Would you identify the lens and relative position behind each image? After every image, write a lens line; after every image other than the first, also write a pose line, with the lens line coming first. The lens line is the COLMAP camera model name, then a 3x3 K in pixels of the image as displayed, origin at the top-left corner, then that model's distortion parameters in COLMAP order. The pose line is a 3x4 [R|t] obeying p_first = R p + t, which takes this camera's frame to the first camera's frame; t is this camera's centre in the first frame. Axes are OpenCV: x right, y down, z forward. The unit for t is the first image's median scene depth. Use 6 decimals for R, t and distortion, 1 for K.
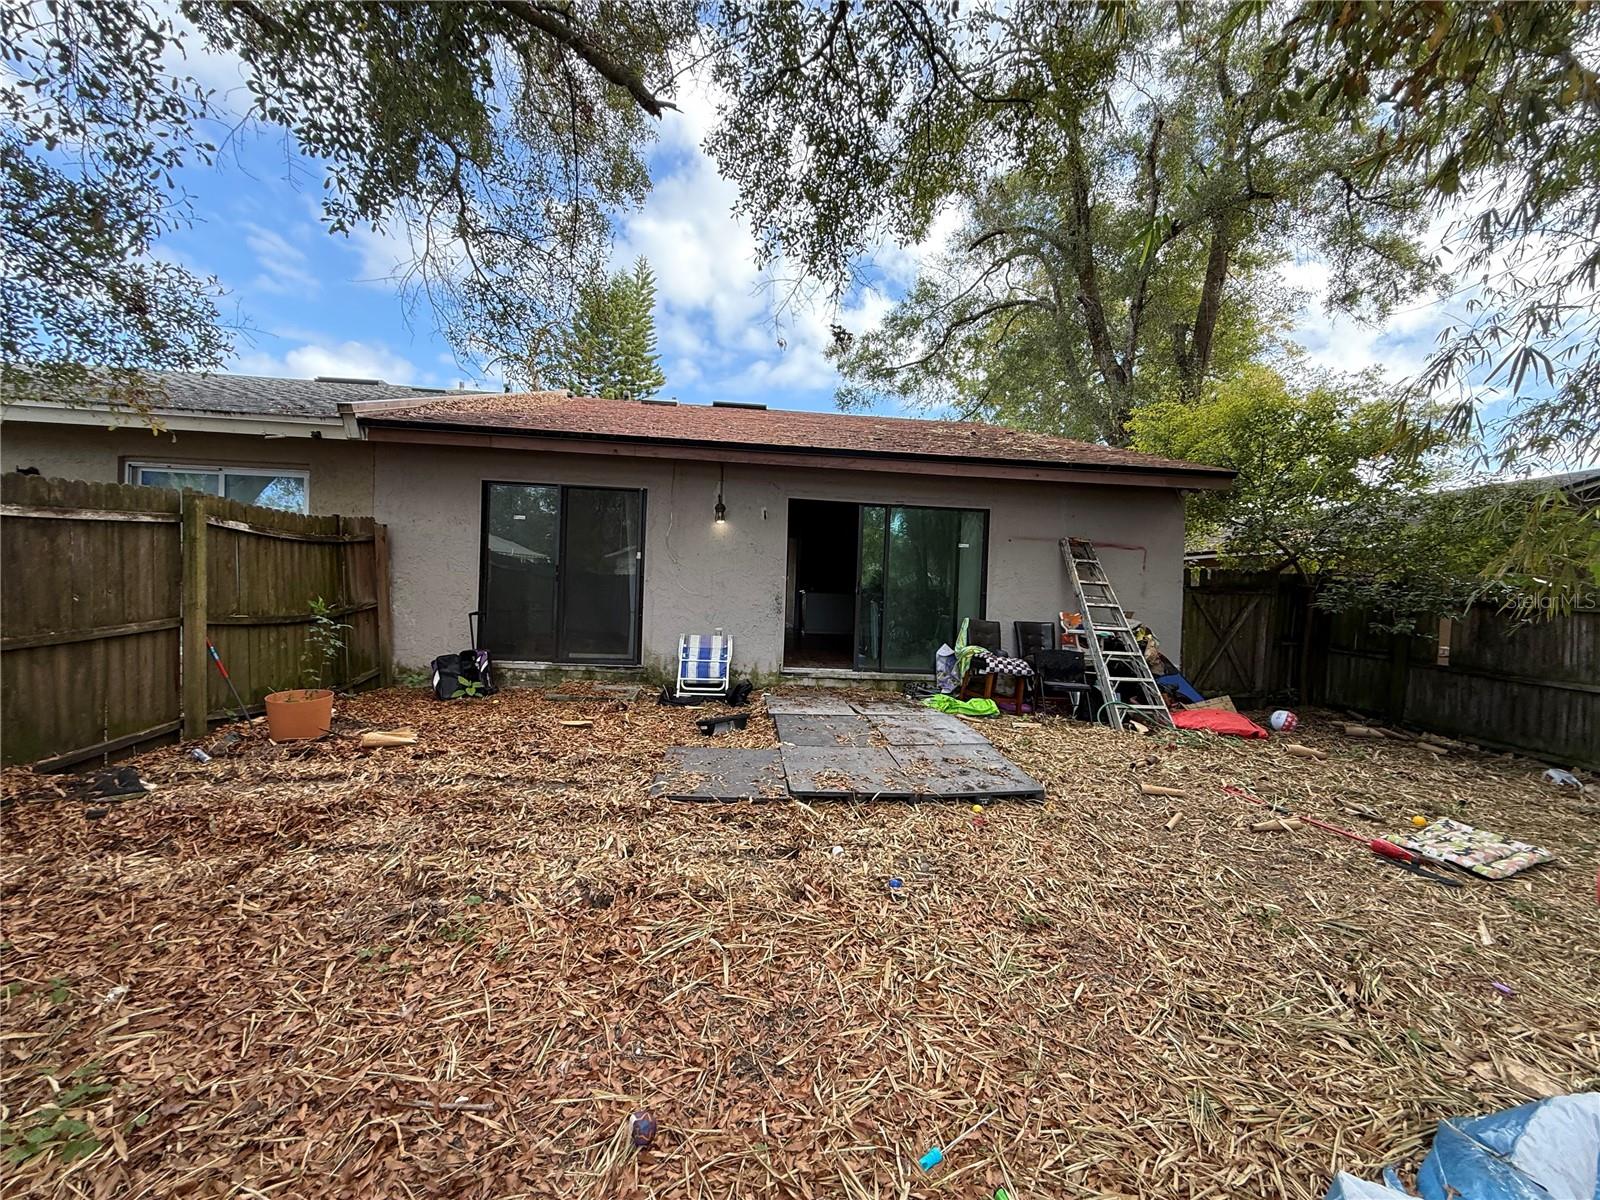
lens RADIAL K [[639.7, 0, 797.5], [0, 639.7, 593.7], [0, 0, 1]] dist [0.001471, 0.000249]
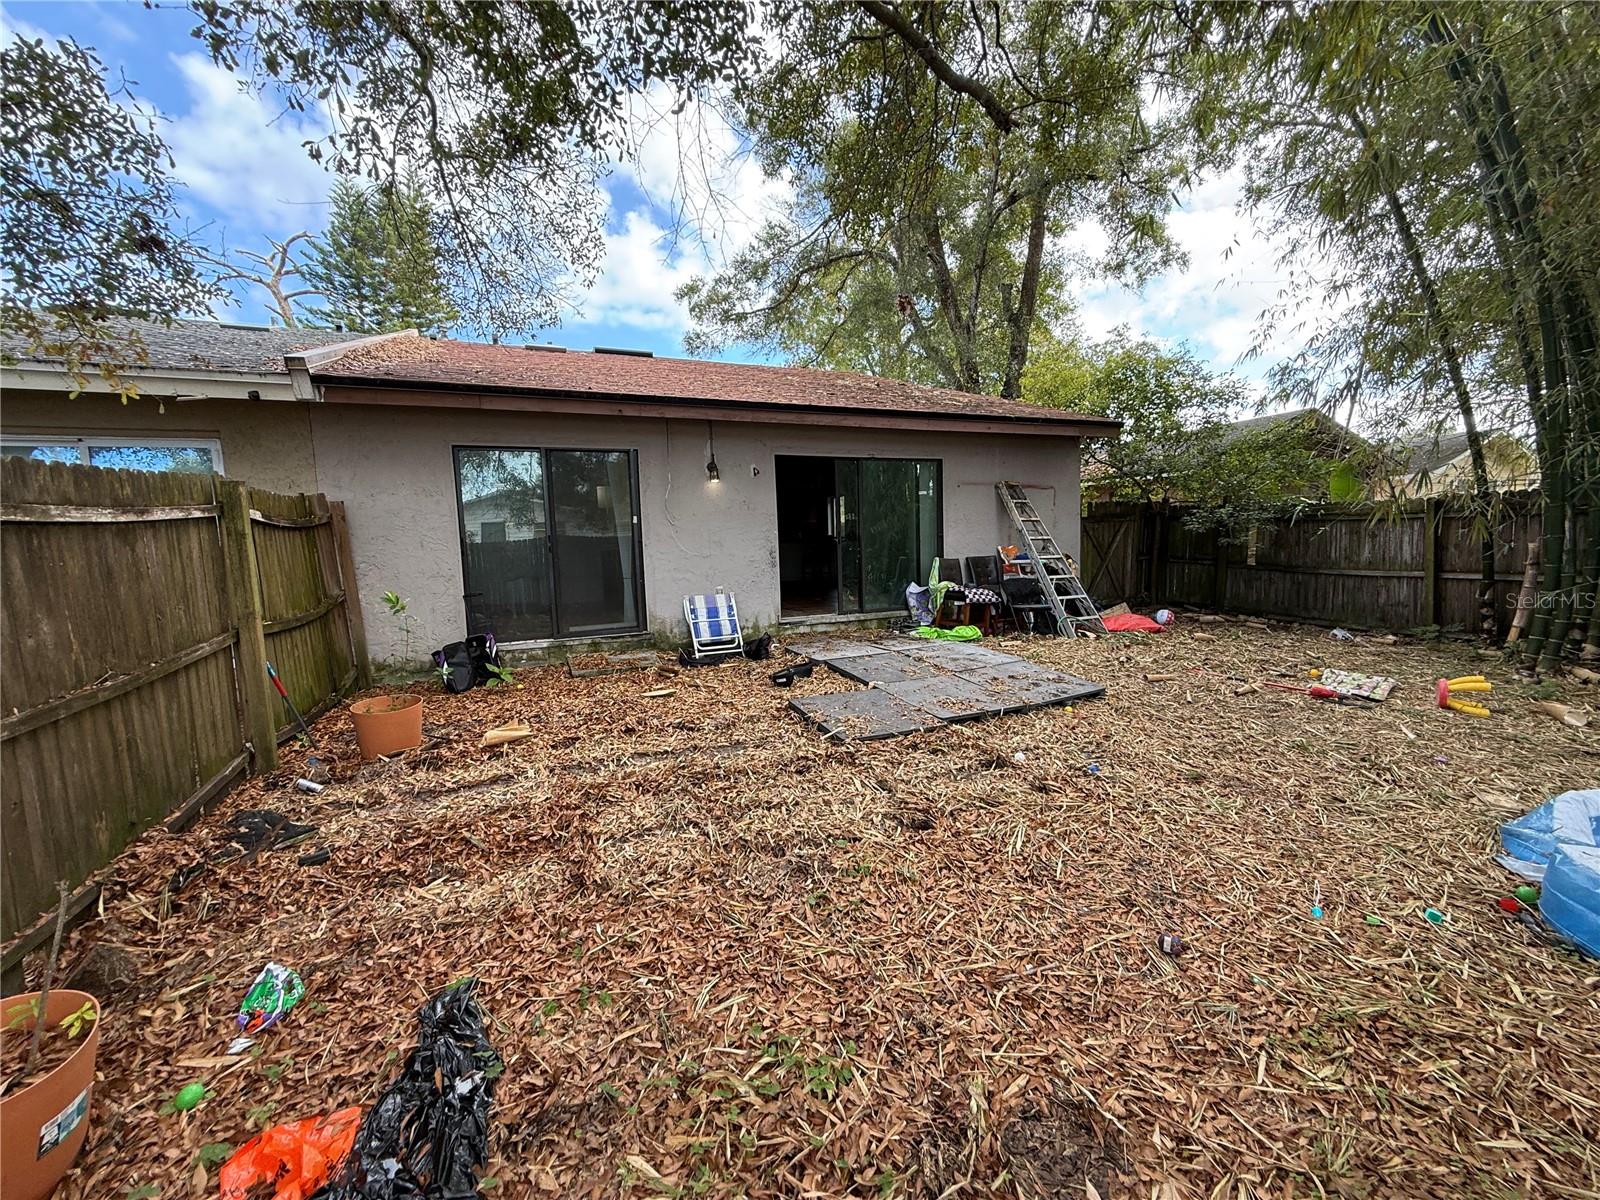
lens RADIAL K [[639.7, 0, 791.5], [0, 639.7, 598.0], [0, 0, 1]] dist [0.001471, 0.000249]
pose [[0.949633, -0.097370, 0.297853, -0.333133], [0.069797, 0.992346, 0.101871, -0.024980], [-0.305493, -0.075951, 0.949161, 0.000083]]
